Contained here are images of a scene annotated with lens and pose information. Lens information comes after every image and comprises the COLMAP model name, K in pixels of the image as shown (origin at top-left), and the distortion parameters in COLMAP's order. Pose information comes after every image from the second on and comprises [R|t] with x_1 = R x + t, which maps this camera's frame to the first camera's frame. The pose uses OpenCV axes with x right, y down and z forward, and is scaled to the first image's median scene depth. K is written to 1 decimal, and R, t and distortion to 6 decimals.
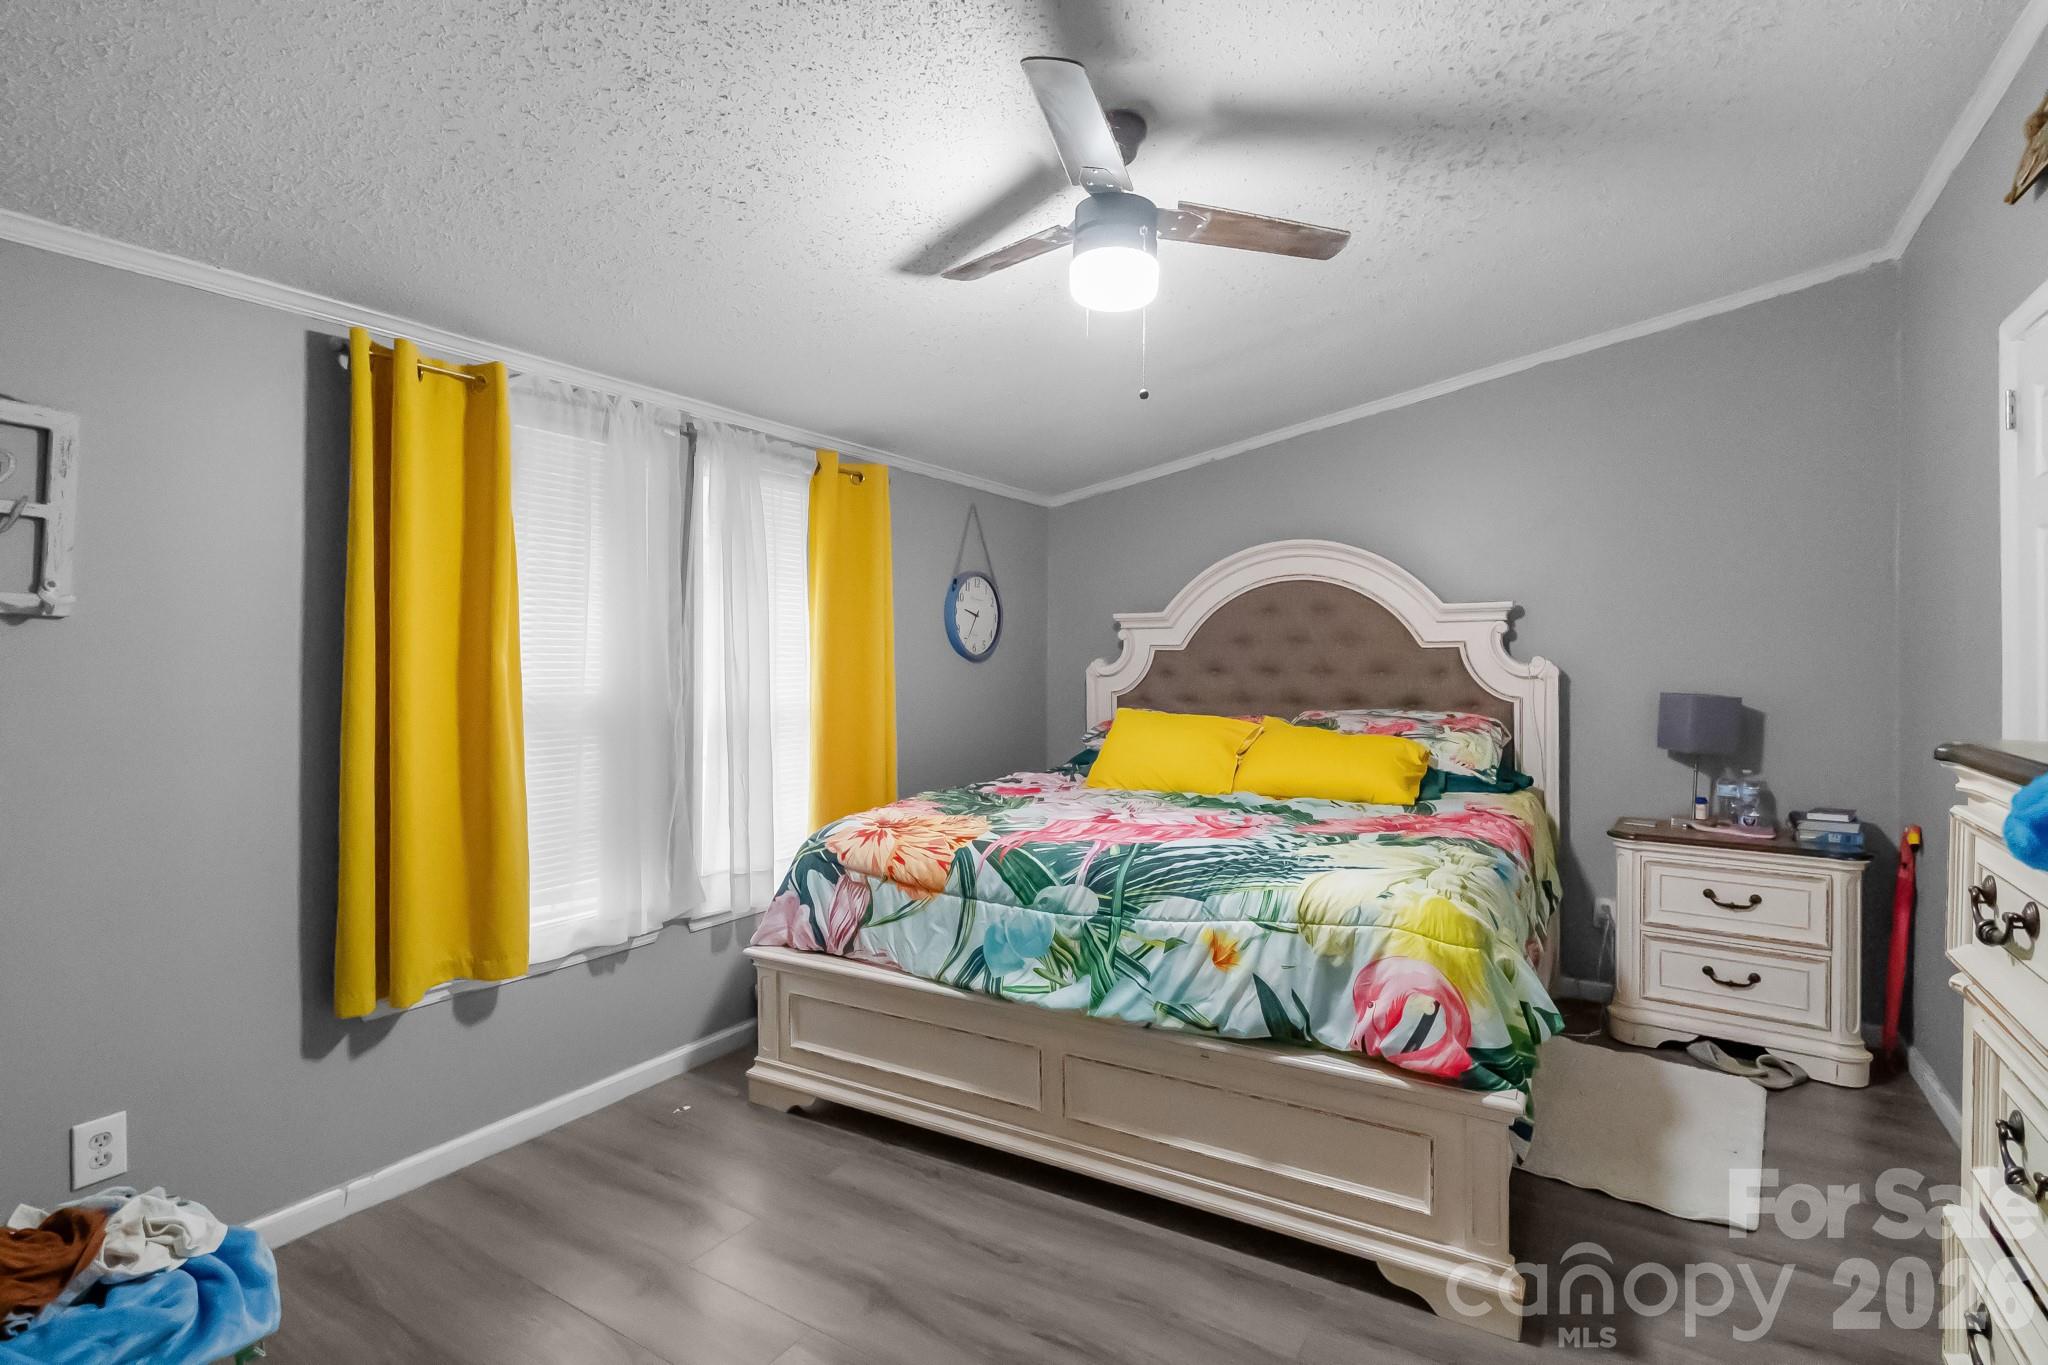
lens RADIAL K [[914.6, 0, 1033.5], [0, 914.6, 685.1], [0, 0, 1]] dist [0.002079, -0.001976]
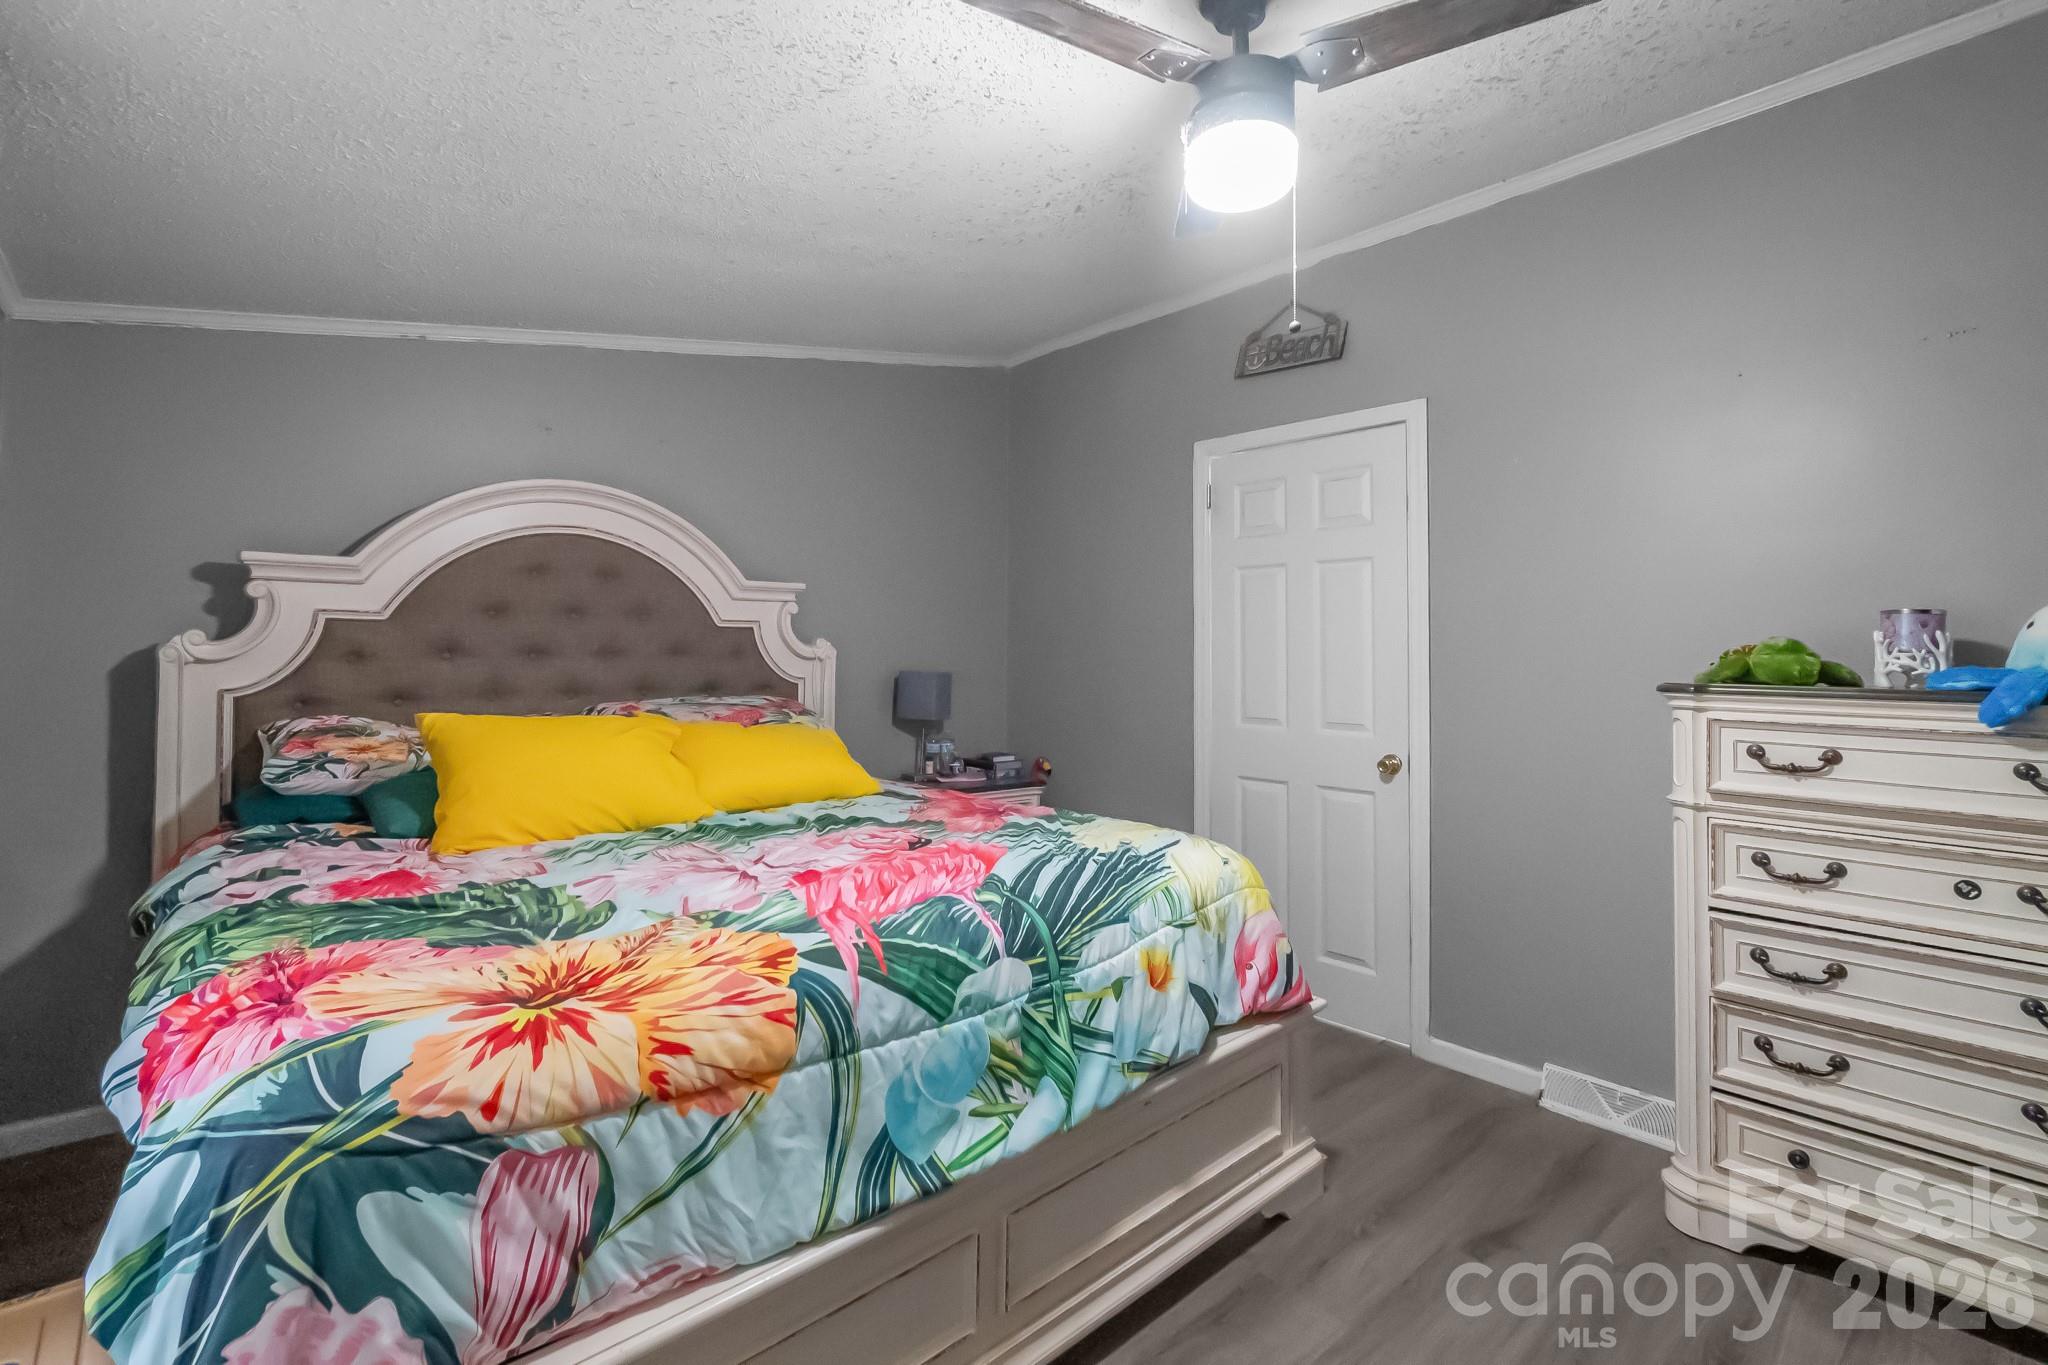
lens RADIAL K [[909.8, 0, 1035.1], [0, 909.8, 631.0], [0, 0, 1]] dist [0.000396, 0.000088]
pose [[0.322170, 0.021471, 0.946438, -0.579763], [0.015647, 0.999485, -0.028001, -0.010406], [-0.946553, 0.023830, 0.321668, 0.717776]]
